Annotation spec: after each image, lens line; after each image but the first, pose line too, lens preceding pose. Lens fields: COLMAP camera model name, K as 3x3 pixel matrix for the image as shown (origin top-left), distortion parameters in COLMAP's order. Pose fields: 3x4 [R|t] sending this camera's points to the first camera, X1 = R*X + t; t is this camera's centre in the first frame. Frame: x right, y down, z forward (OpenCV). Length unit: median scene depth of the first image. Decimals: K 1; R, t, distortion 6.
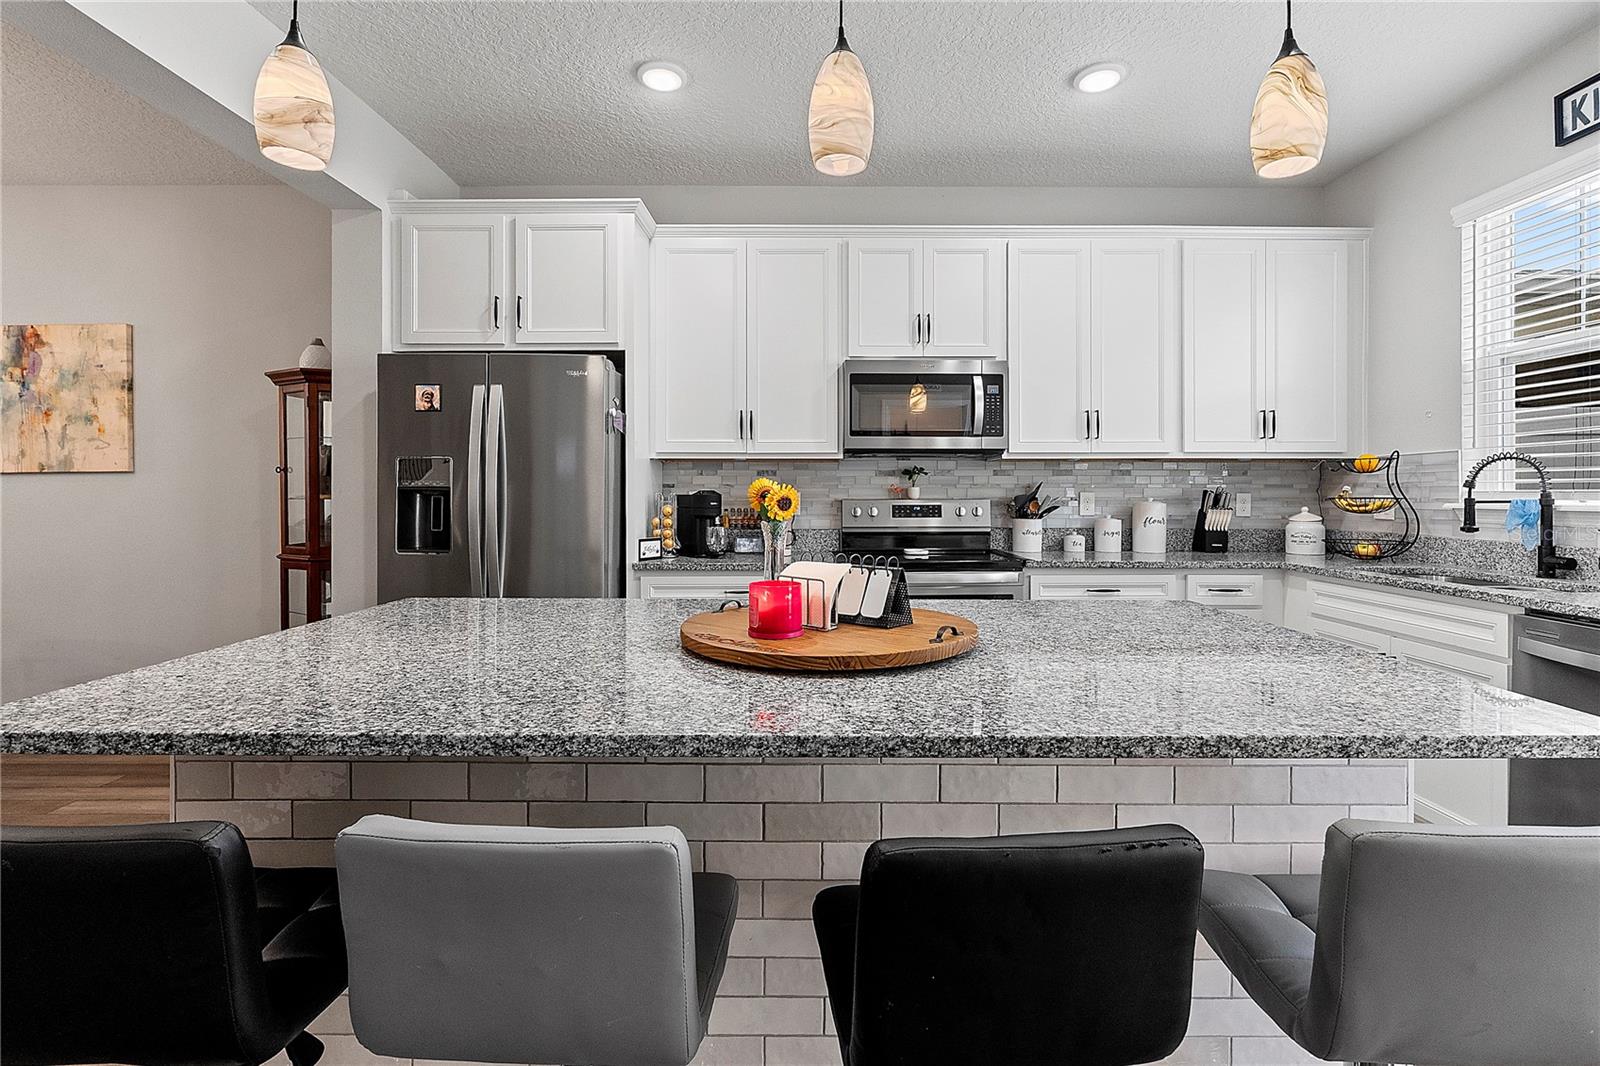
lens RADIAL K [[711.8, 0, 809.2], [0, 711.8, 497.4], [0, 0, 1]] dist [-0.005667, -0.000040]
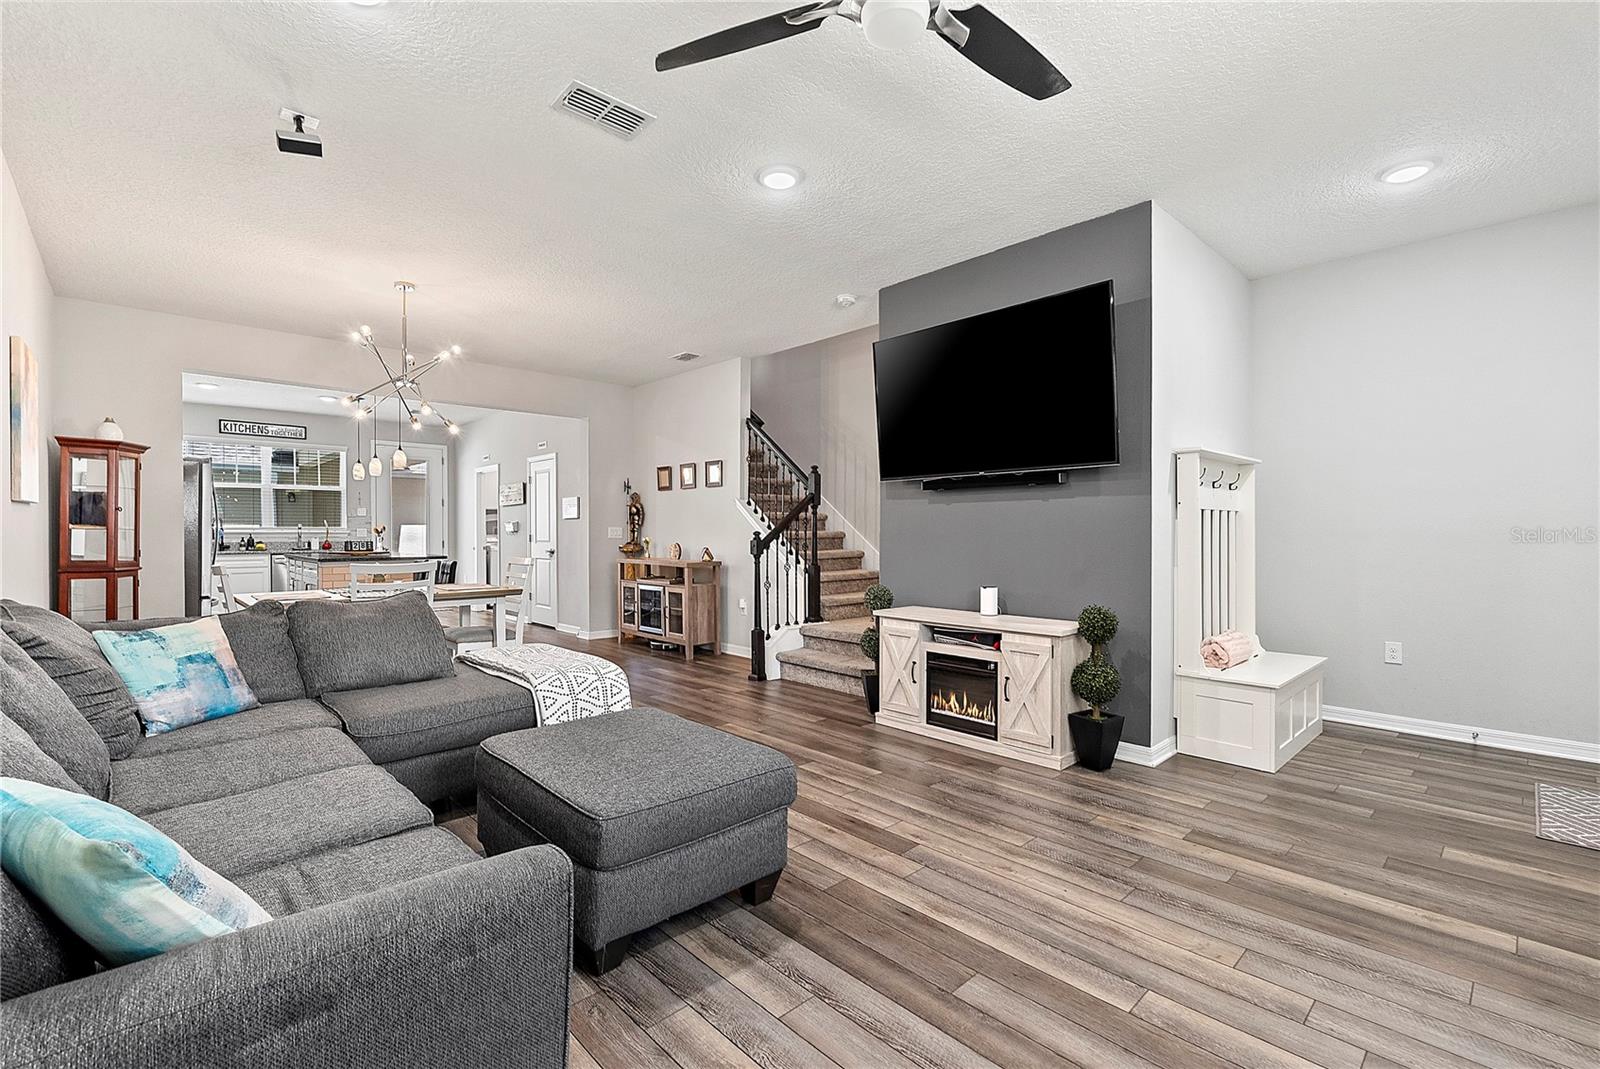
lens RADIAL K [[711.8, 0, 798.0], [0, 711.8, 535.5], [0, 0, 1]] dist [-0.005667, -0.000040]
pose [[-0.677115, -0.005722, 0.735855, -2.555815], [0.003153, 0.999938, 0.010677, 0.002532], [-0.735871, 0.009550, -0.677055, 0.906174]]
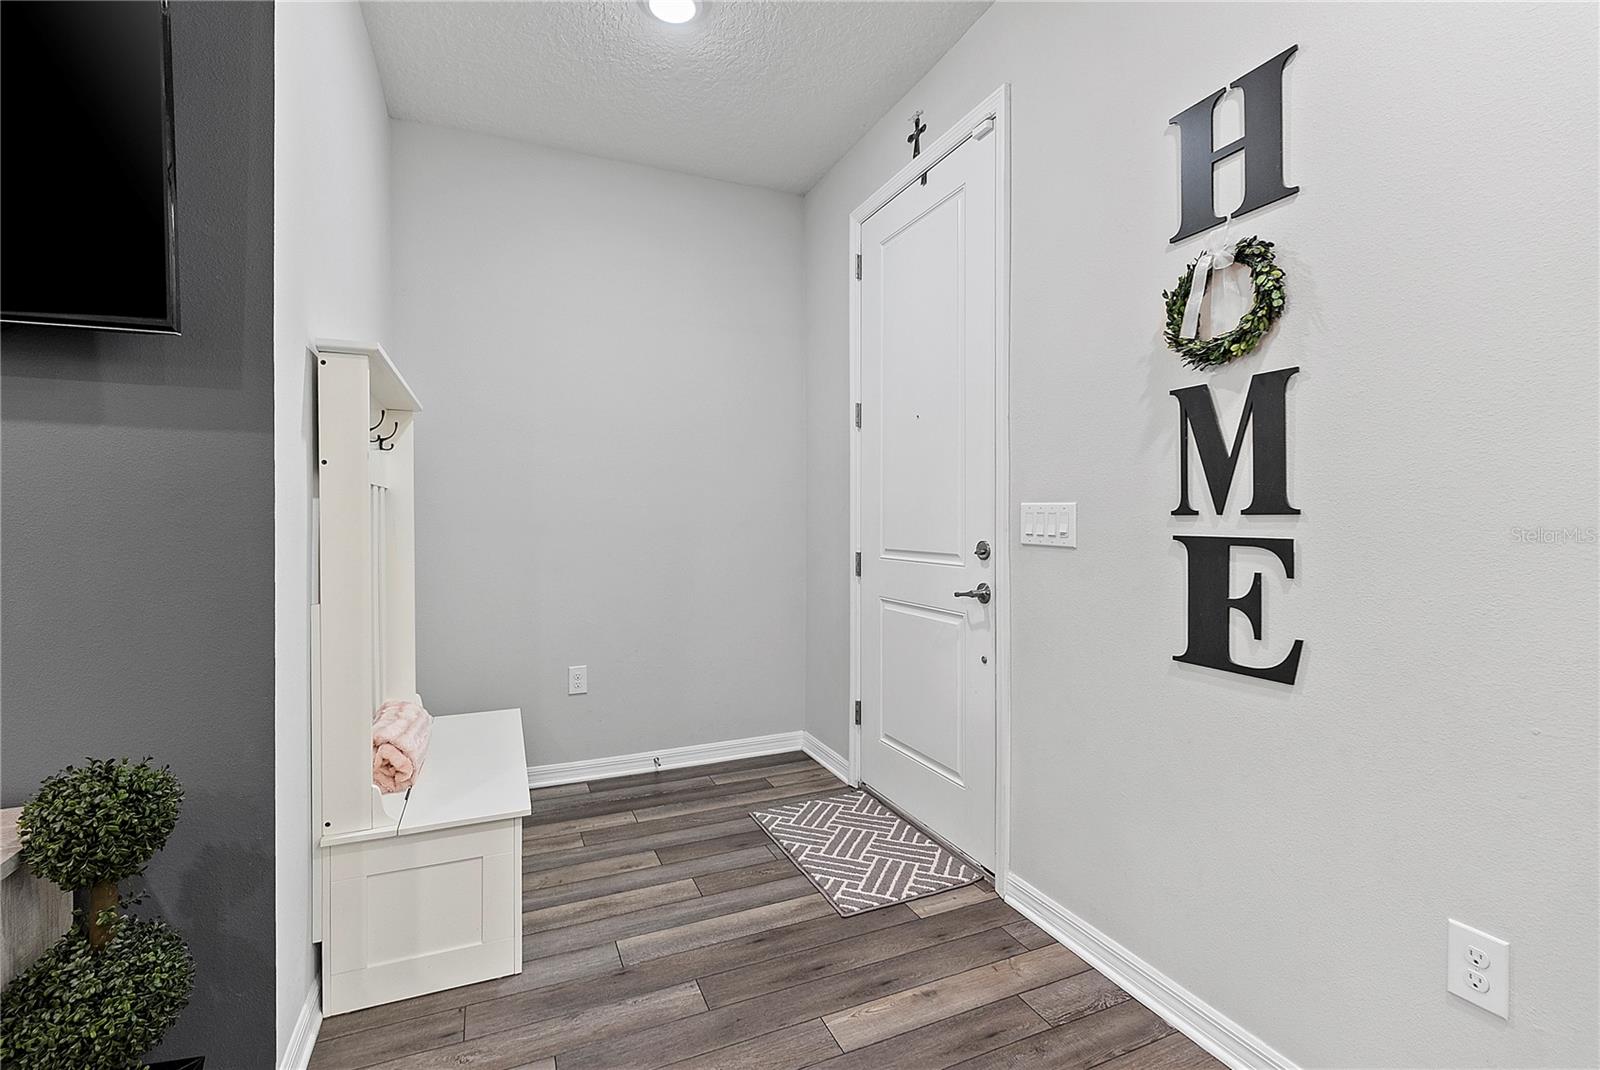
lens RADIAL K [[711.8, 0, 794.6], [0, 711.8, 520.8], [0, 0, 1]] dist [-0.005667, -0.000040]
pose [[-0.924397, 0.004376, -0.381408, -2.281922], [0.002290, 0.999980, 0.005923, 0.004612], [0.381426, 0.004601, -0.924388, 0.350664]]
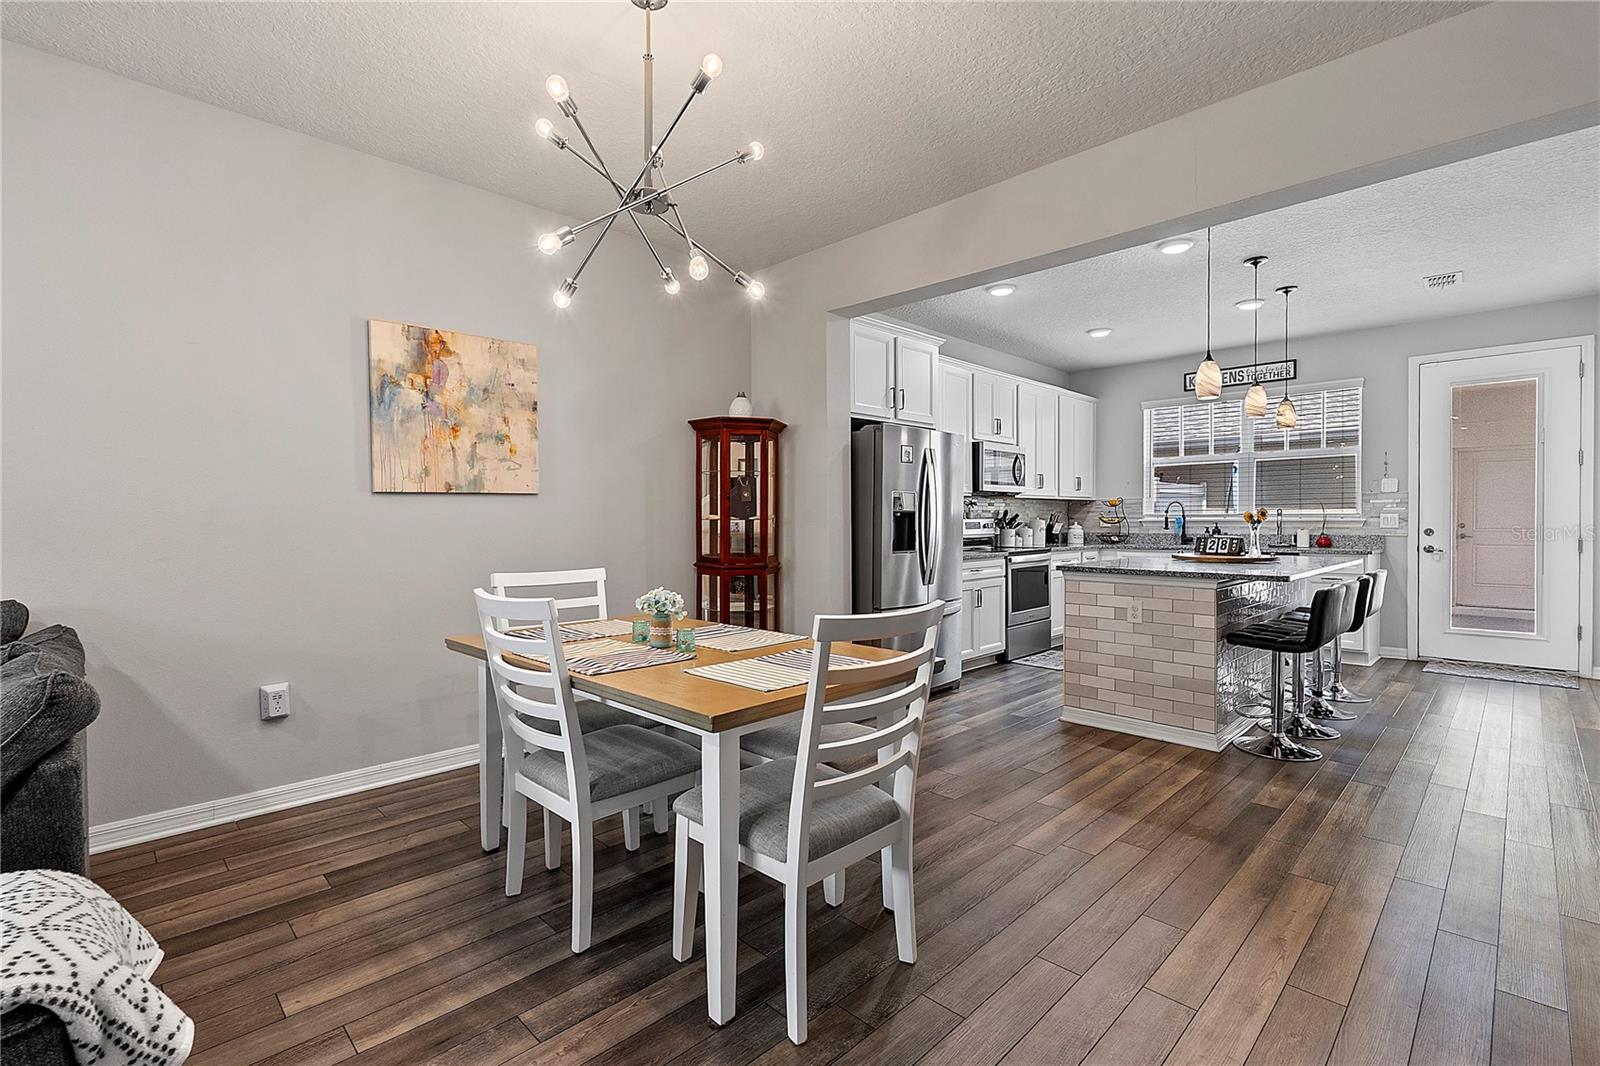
lens RADIAL K [[711.8, 0, 798.8], [0, 711.8, 529.9], [0, 0, 1]] dist [-0.005667, -0.000040]
pose [[0.718541, -0.014143, 0.695340, -1.425059], [0.007365, 0.999892, 0.012726, 0.004160], [-0.695445, -0.004023, 0.718568, 0.023676]]
